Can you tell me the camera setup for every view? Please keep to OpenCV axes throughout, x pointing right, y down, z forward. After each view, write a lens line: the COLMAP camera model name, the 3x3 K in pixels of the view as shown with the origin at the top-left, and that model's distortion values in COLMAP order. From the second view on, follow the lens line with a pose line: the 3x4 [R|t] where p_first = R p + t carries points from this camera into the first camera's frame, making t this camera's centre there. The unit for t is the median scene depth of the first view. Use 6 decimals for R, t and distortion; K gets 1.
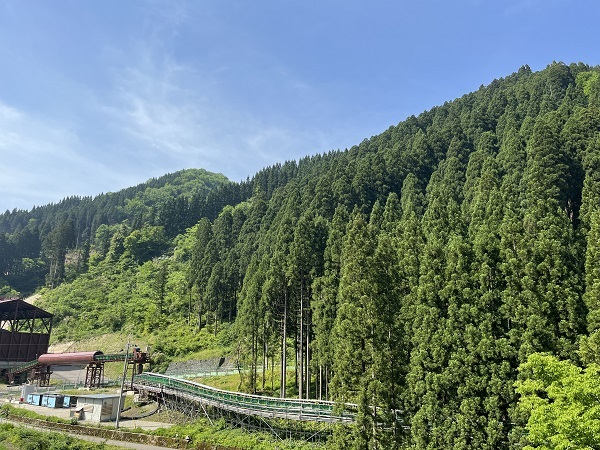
lens RADIAL K [[452.9, 0, 301.8], [0, 452.9, 226.3], [0, 0, 1]] dist [0.035544, -0.025441]
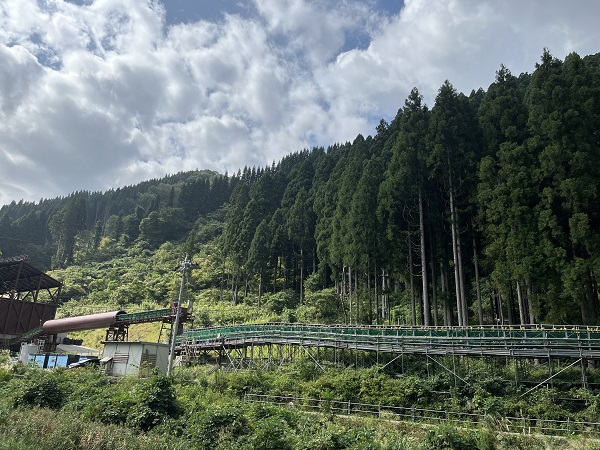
lens RADIAL K [[452.9, 0, 302.8], [0, 452.9, 223.6], [0, 0, 1]] dist [0.035544, -0.025441]
pose [[0.999642, 0.025772, -0.007220, -0.047307], [-0.026058, 0.998742, -0.042848, 0.052373], [0.006106, 0.043021, 0.999056, 0.077507]]
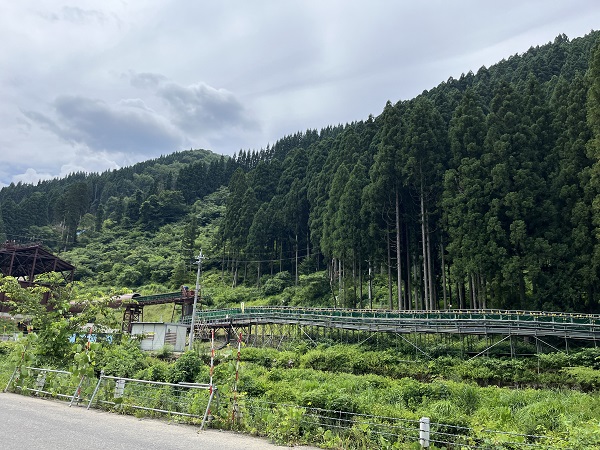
lens RADIAL K [[452.9, 0, 296.7], [0, 452.9, 219.4], [0, 0, 1]] dist [0.035544, -0.025441]
pose [[0.999791, 0.019559, -0.005877, -0.047958], [-0.019562, 0.999809, -0.000439, 0.044124], [0.005867, 0.000554, 0.999983, 0.047855]]
